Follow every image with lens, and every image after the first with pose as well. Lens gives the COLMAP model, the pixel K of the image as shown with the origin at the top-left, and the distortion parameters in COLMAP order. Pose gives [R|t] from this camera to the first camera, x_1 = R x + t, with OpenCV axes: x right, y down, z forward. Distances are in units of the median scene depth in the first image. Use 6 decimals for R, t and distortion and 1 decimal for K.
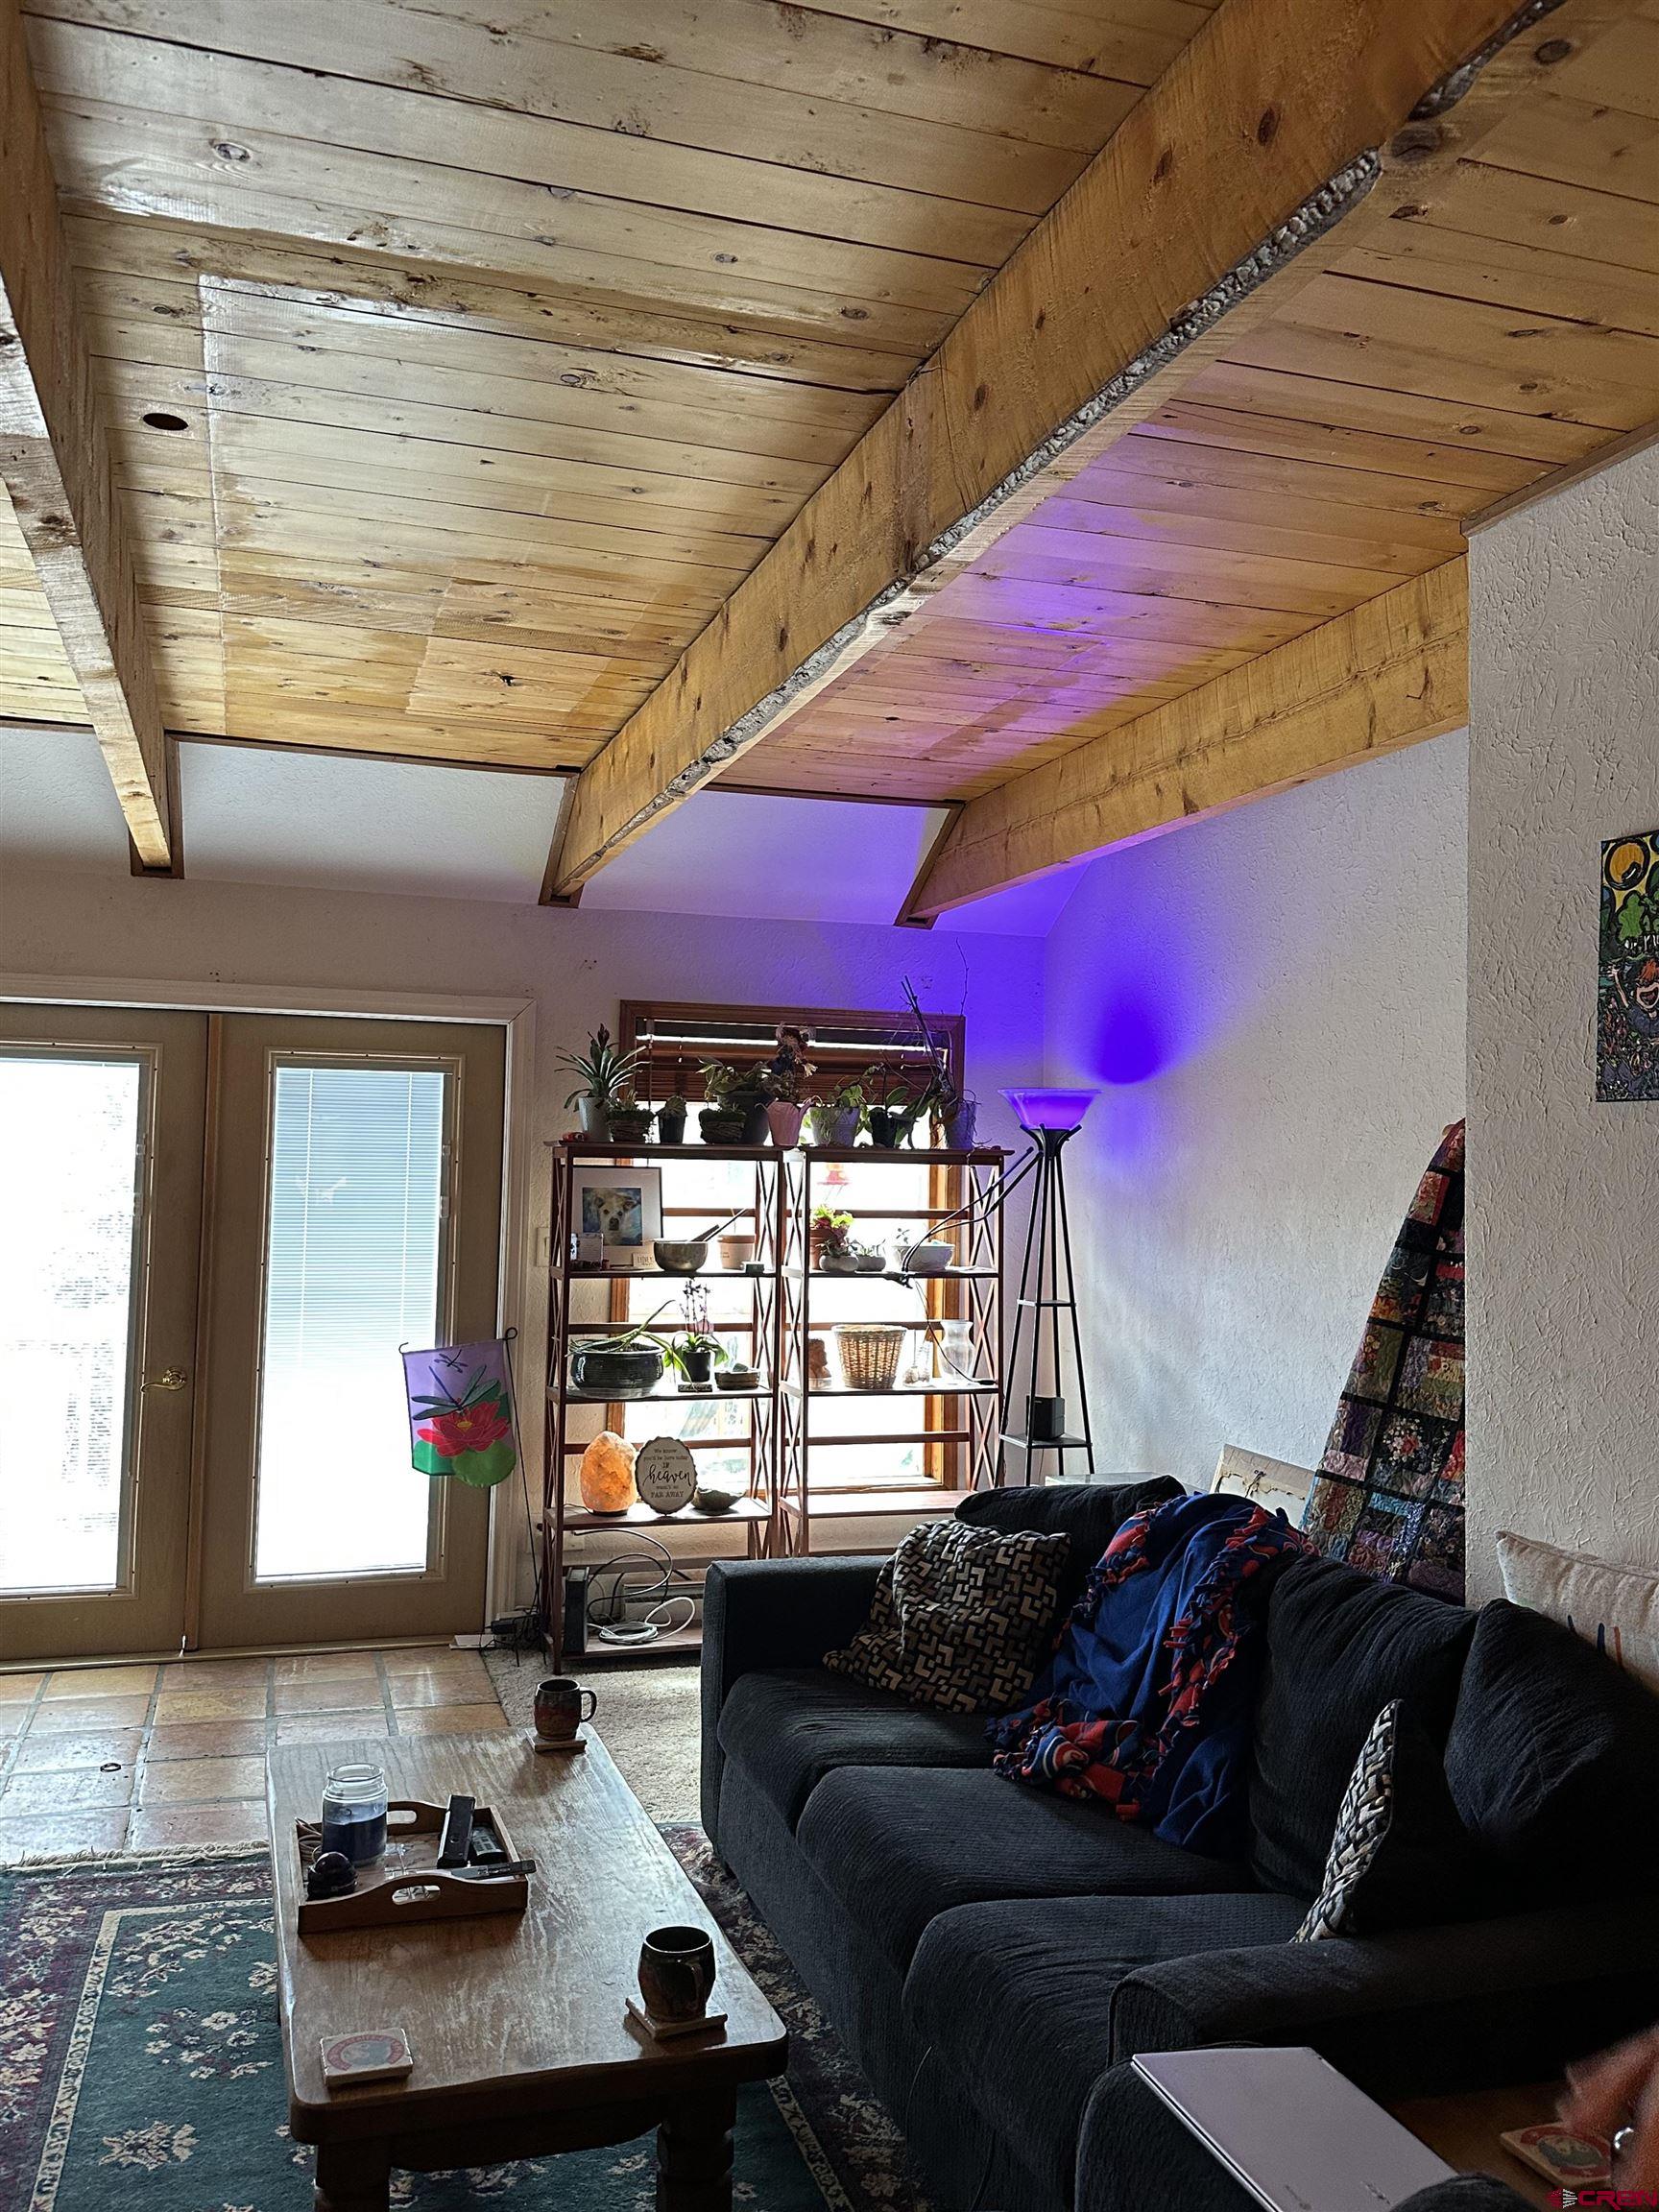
lens RADIAL K [[1763.3, 0, 829.5], [0, 1763.3, 1106.0], [0, 0, 1]] dist [0.090502, -0.116256]
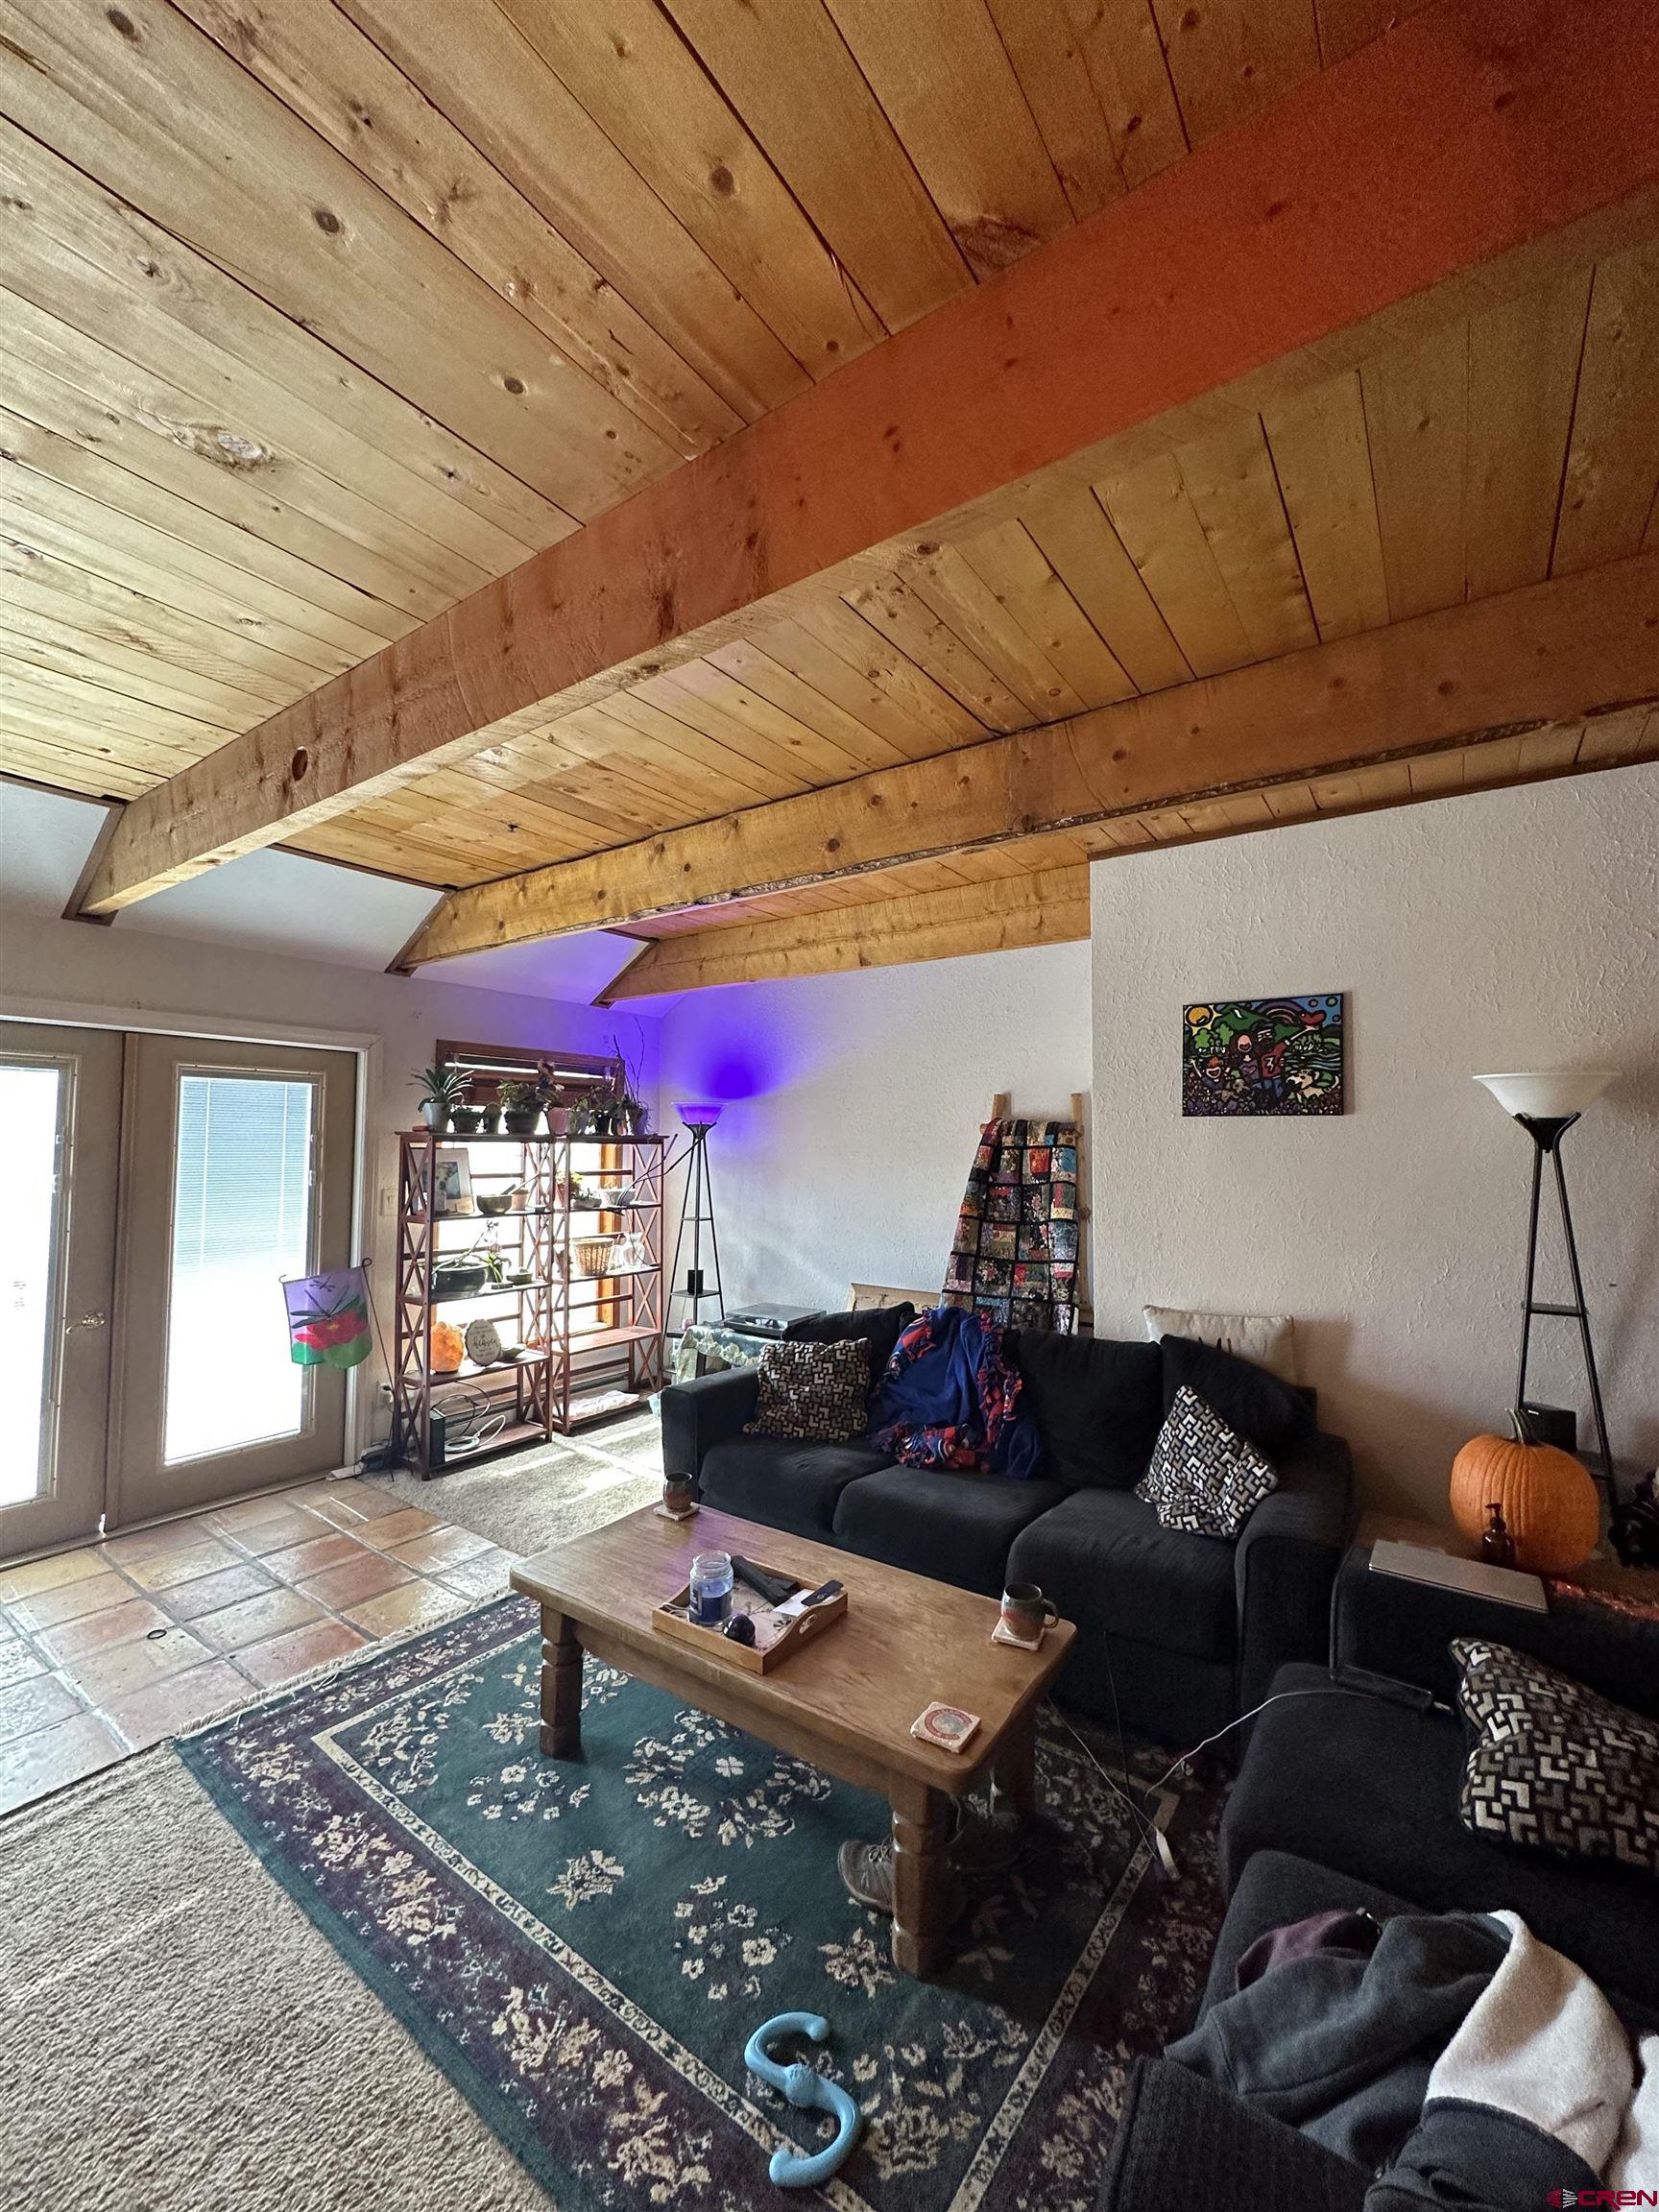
lens RADIAL K [[890.5, 0, 829.5], [0, 890.5, 1106.0], [0, 0, 1]] dist [-0.002640, -0.000172]
pose [[0.794230, 0.014587, 0.607442, -0.335408], [-0.012158, 0.999893, -0.008114, 0.000171], [-0.607495, -0.000941, 0.794323, 0.184021]]
